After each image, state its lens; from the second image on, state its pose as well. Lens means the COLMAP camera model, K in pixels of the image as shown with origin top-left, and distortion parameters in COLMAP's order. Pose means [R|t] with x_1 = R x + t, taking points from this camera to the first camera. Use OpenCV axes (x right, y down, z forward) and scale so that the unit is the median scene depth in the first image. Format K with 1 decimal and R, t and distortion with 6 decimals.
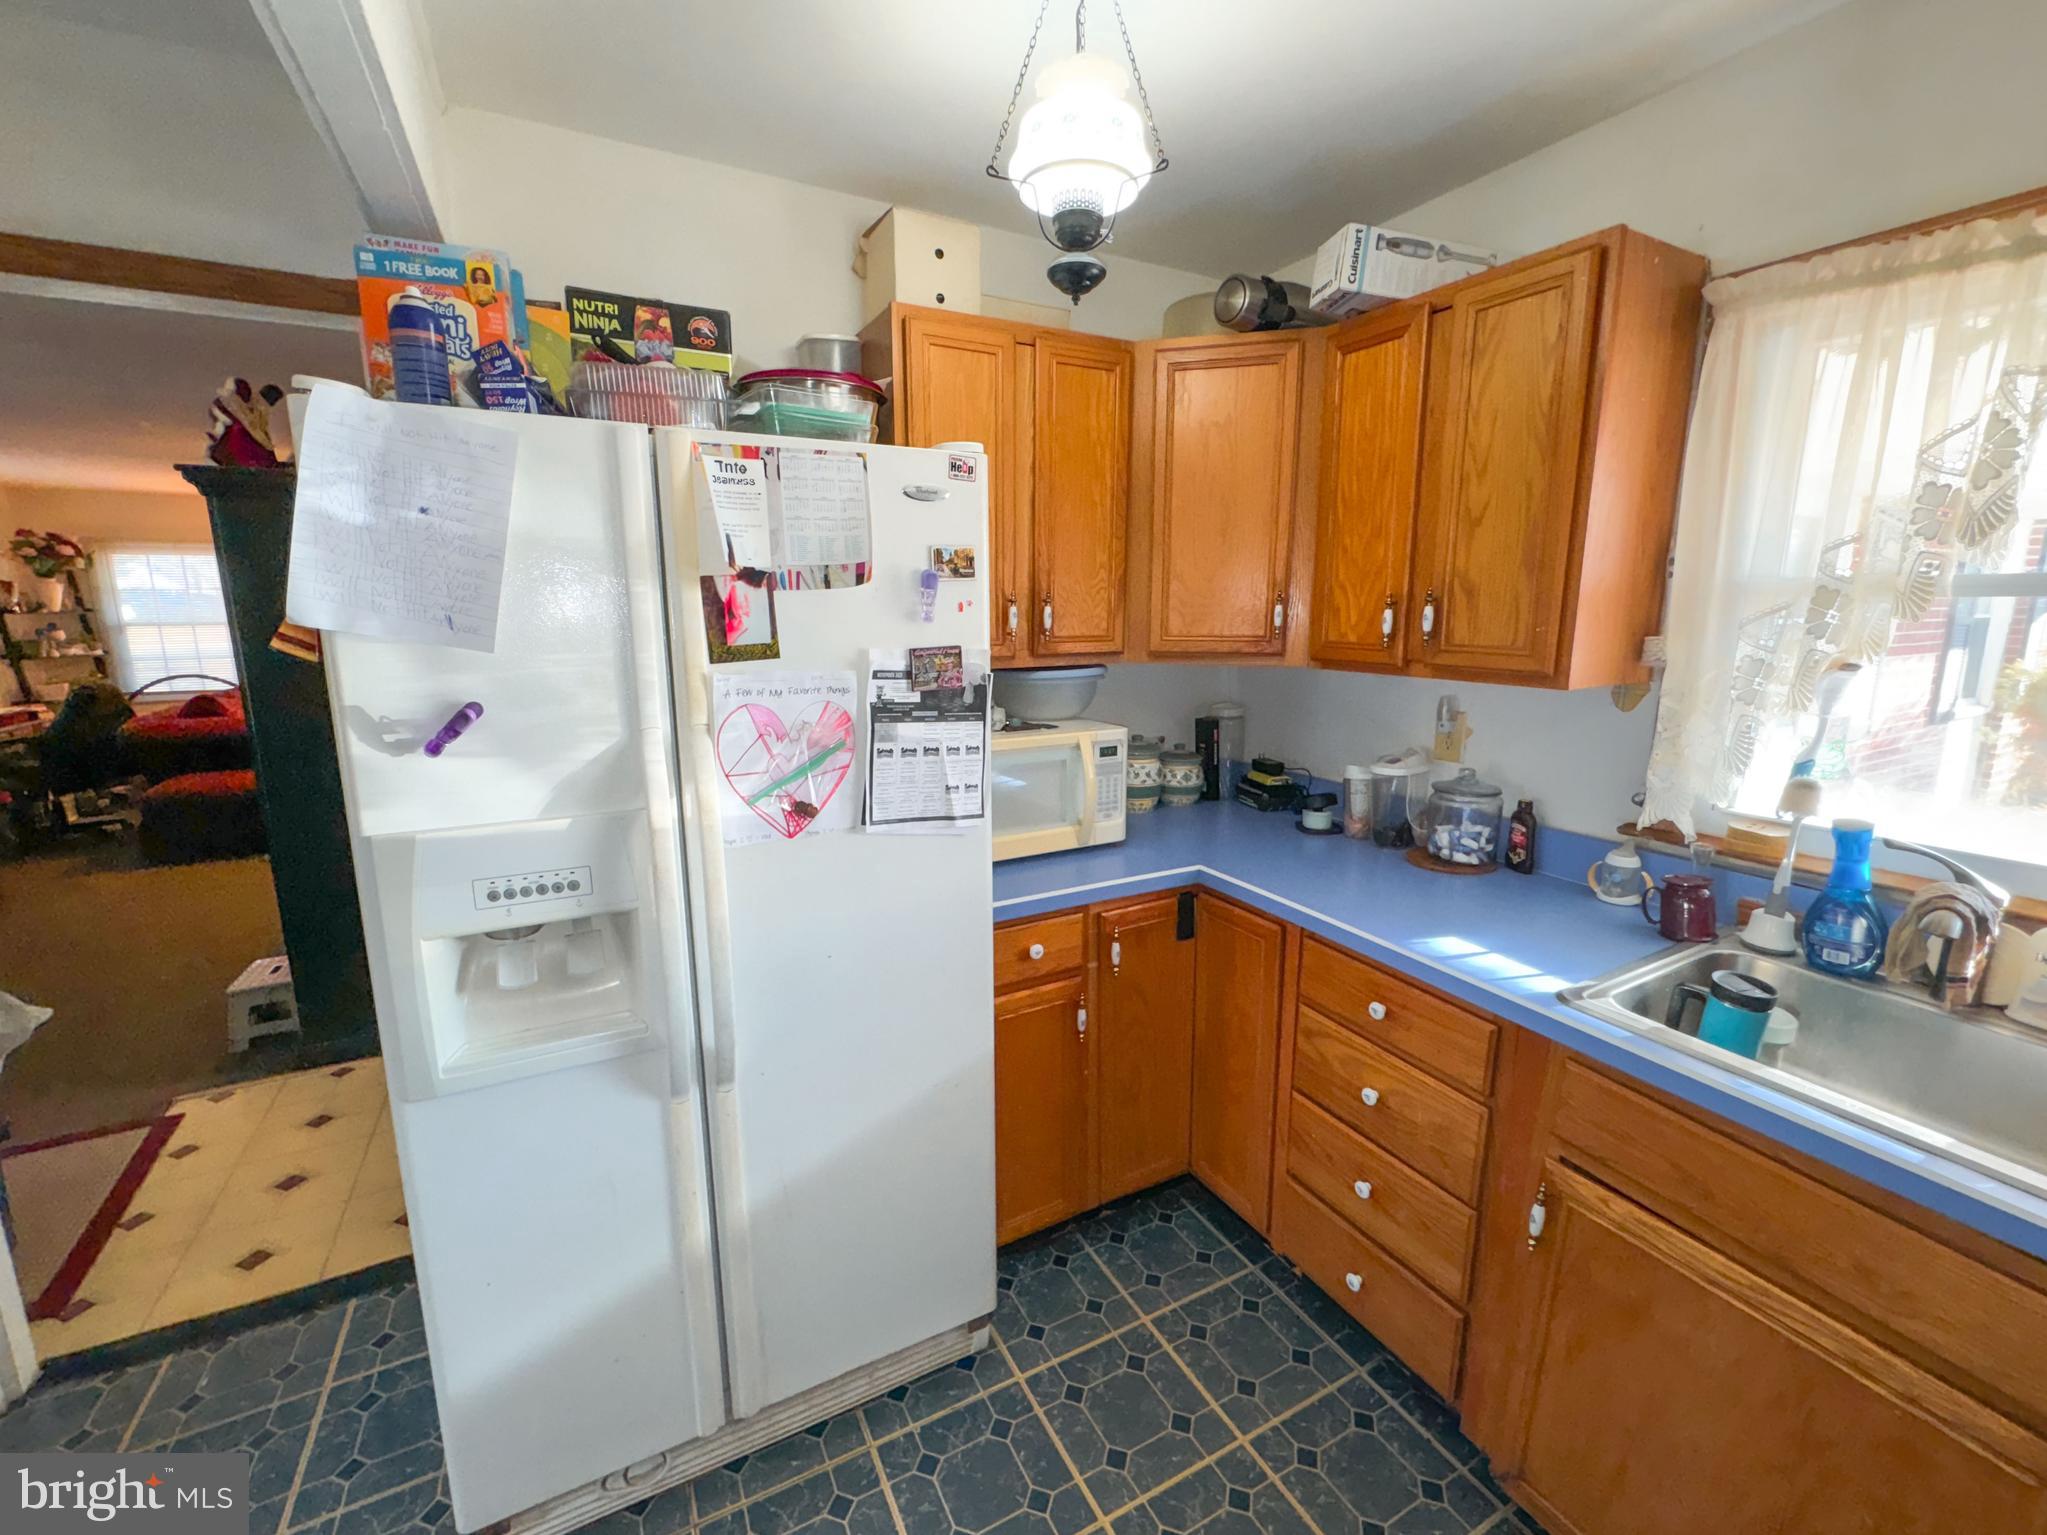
lens RADIAL K [[854.5, 0, 1018.5], [0, 854.5, 760.5], [0, 0, 1]] dist [0.001806, 0.000637]
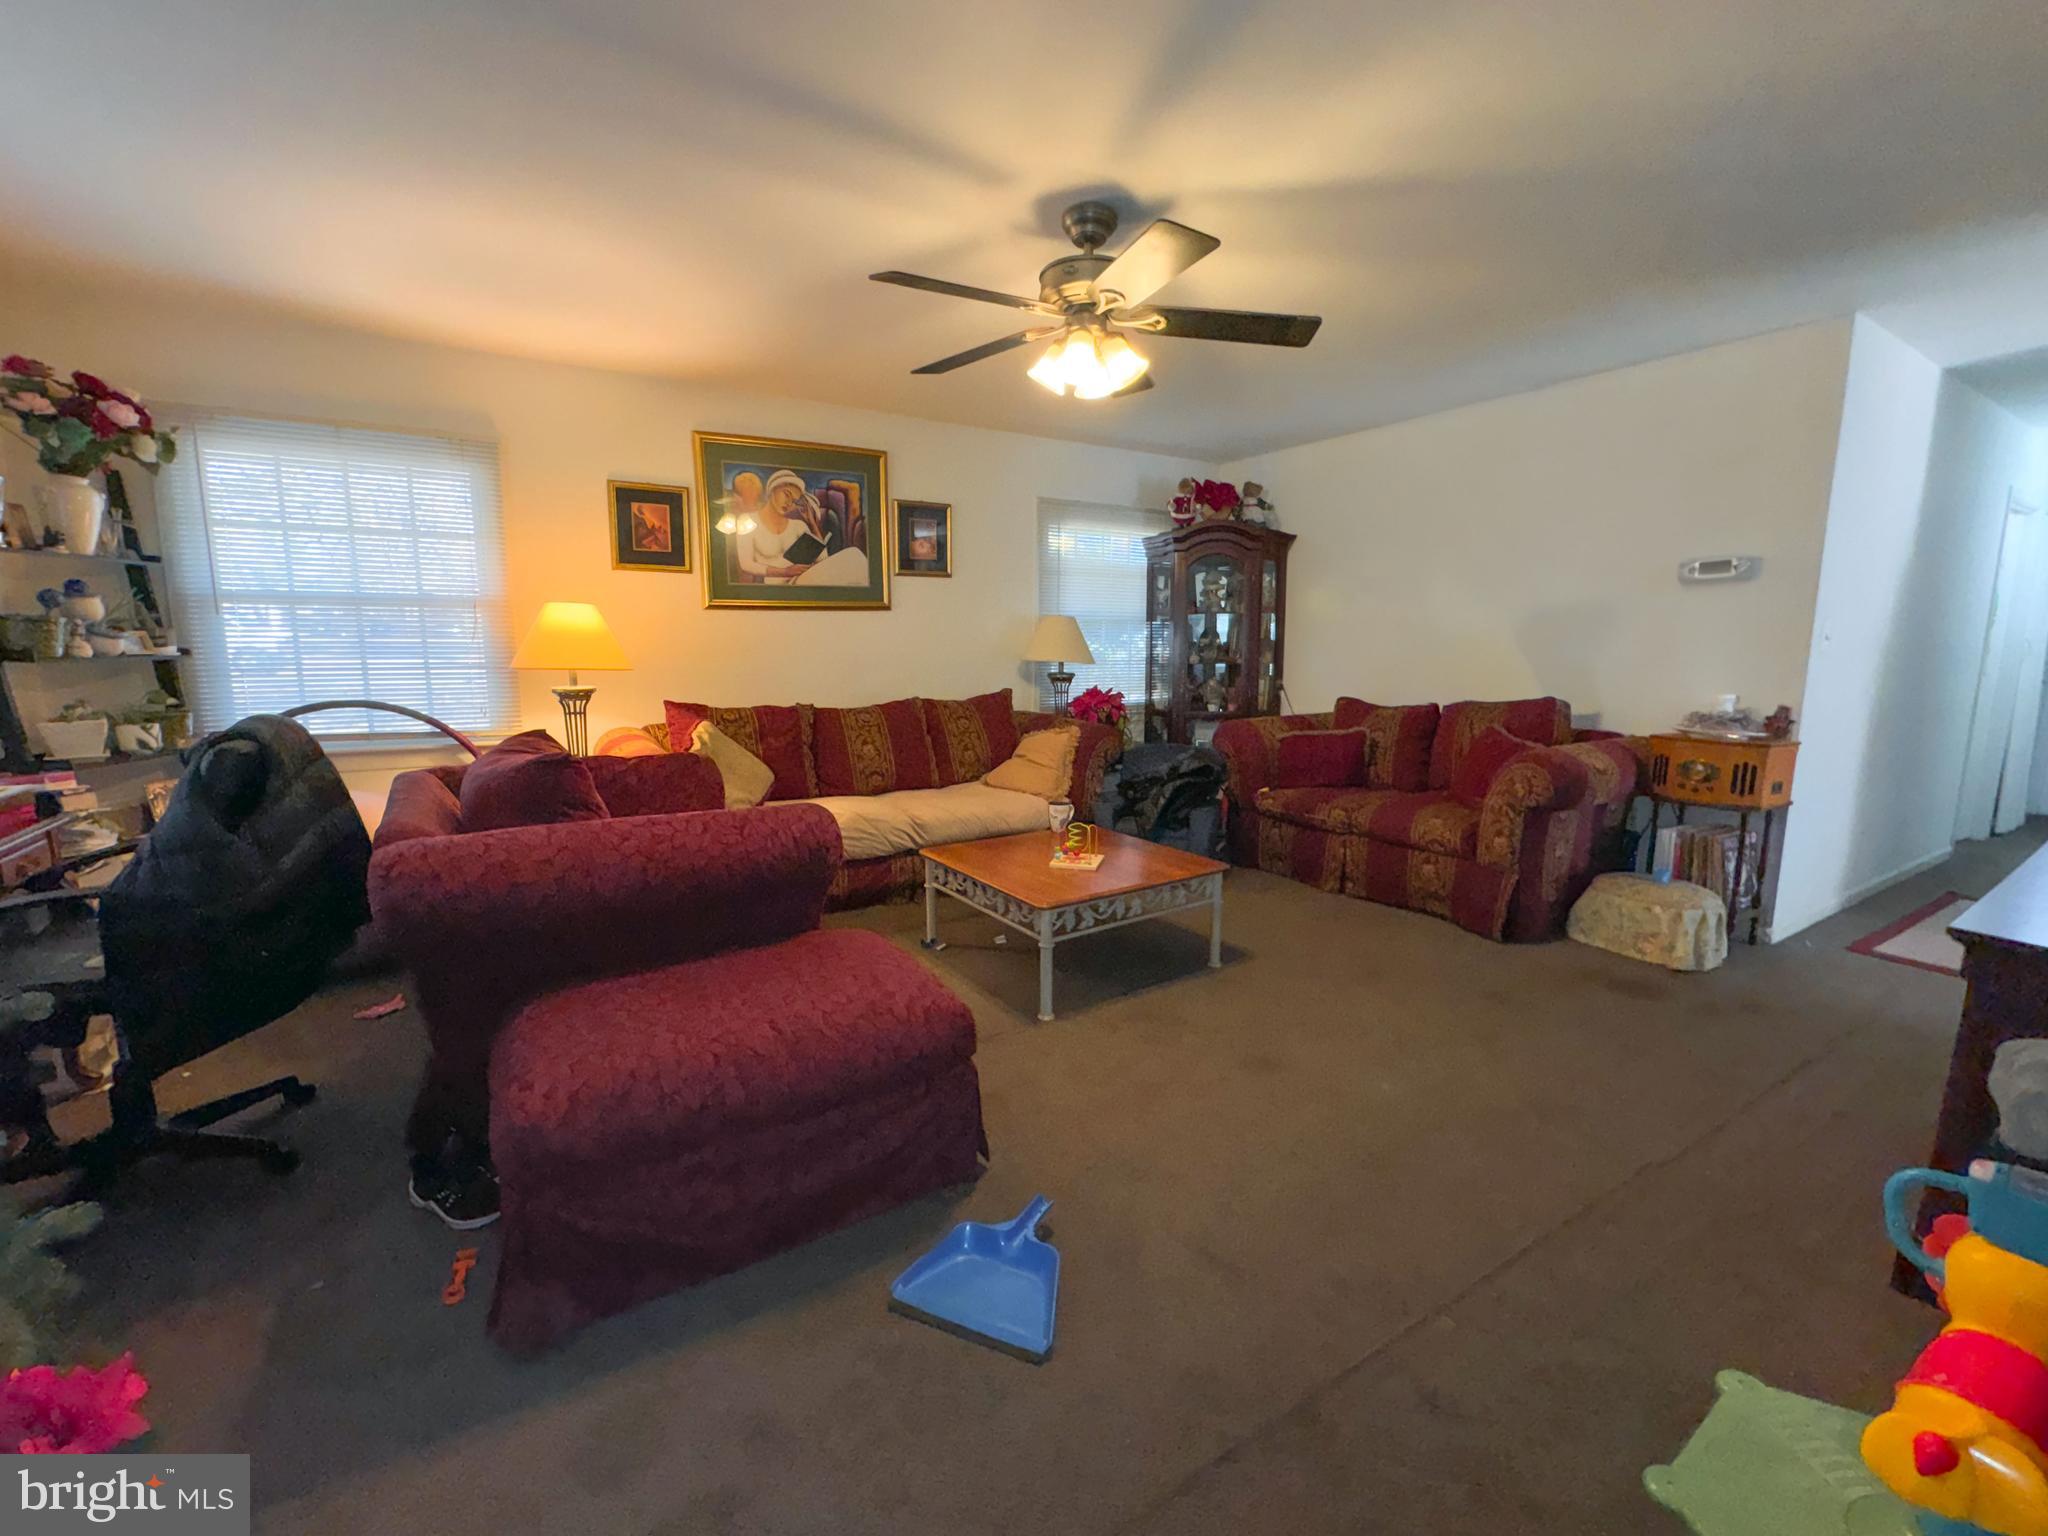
lens RADIAL K [[839.7, 0, 1017.0], [0, 839.7, 758.0], [0, 0, 1]] dist [0.004495, 0.000698]
pose [[0.997998, 0.001255, 0.063237, -0.673550], [0.001267, 0.999206, -0.039826, -0.051902], [-0.063237, 0.039827, 0.997204, 0.541704]]
